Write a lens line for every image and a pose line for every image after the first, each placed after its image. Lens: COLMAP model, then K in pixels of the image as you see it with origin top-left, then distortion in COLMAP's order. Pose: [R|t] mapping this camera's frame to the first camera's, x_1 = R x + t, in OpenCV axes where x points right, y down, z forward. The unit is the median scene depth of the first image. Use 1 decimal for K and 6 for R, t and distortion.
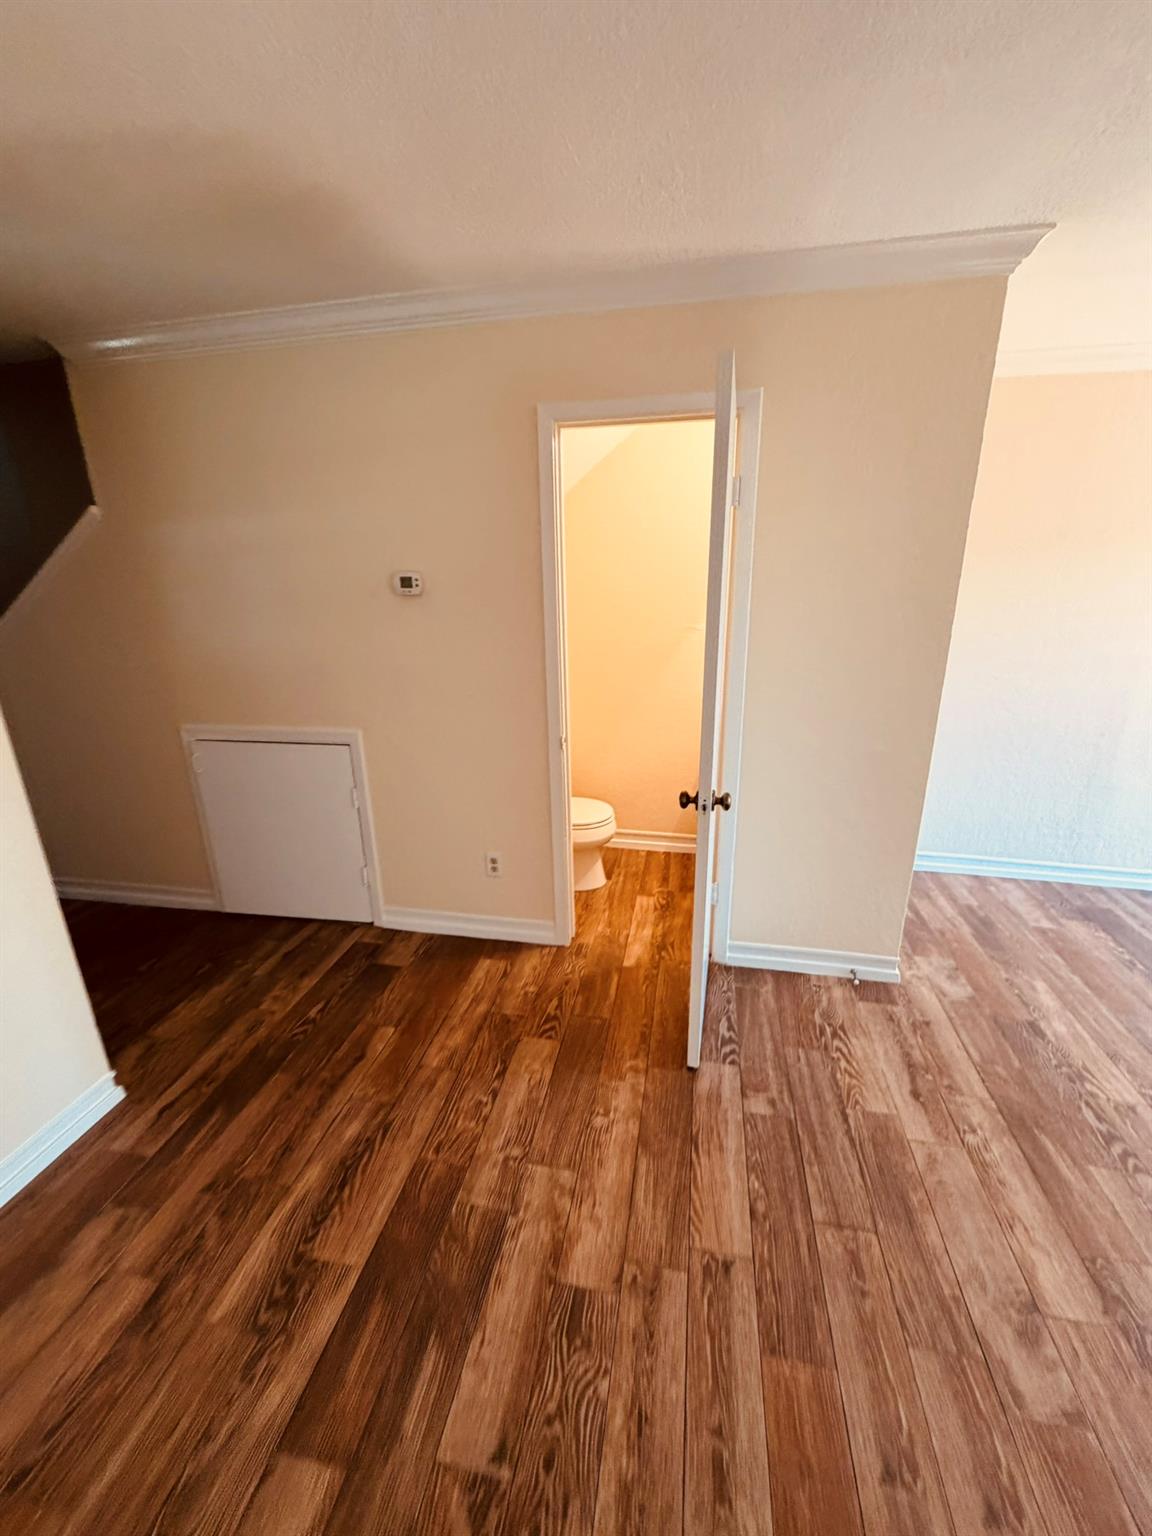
lens RADIAL K [[611.7, 0, 576.0], [0, 611.7, 768.0], [0, 0, 1]] dist [-0.001784, 0.000235]
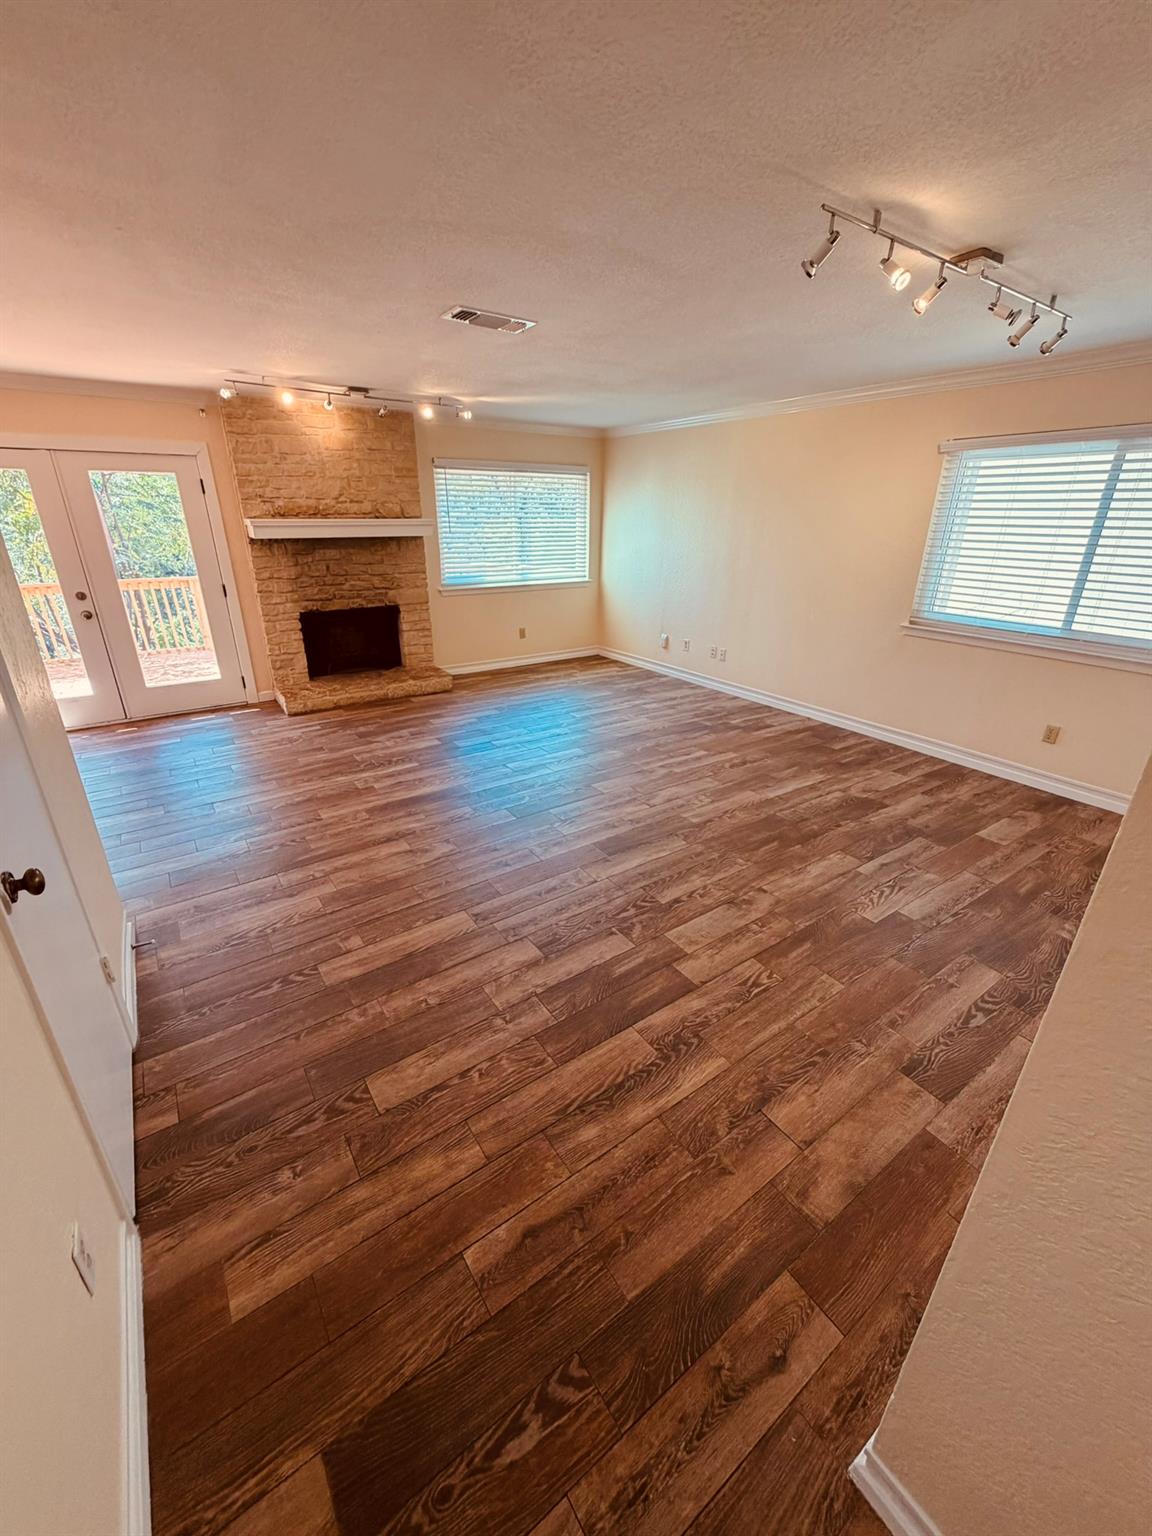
lens RADIAL K [[611.7, 0, 576.0], [0, 611.7, 768.0], [0, 0, 1]] dist [-0.001784, 0.000235]
pose [[-0.721578, -0.262598, 0.640599, -0.869069], [0.209010, 0.799480, 0.563158, -0.424141], [-0.660030, 0.540254, -0.522002, 1.292101]]
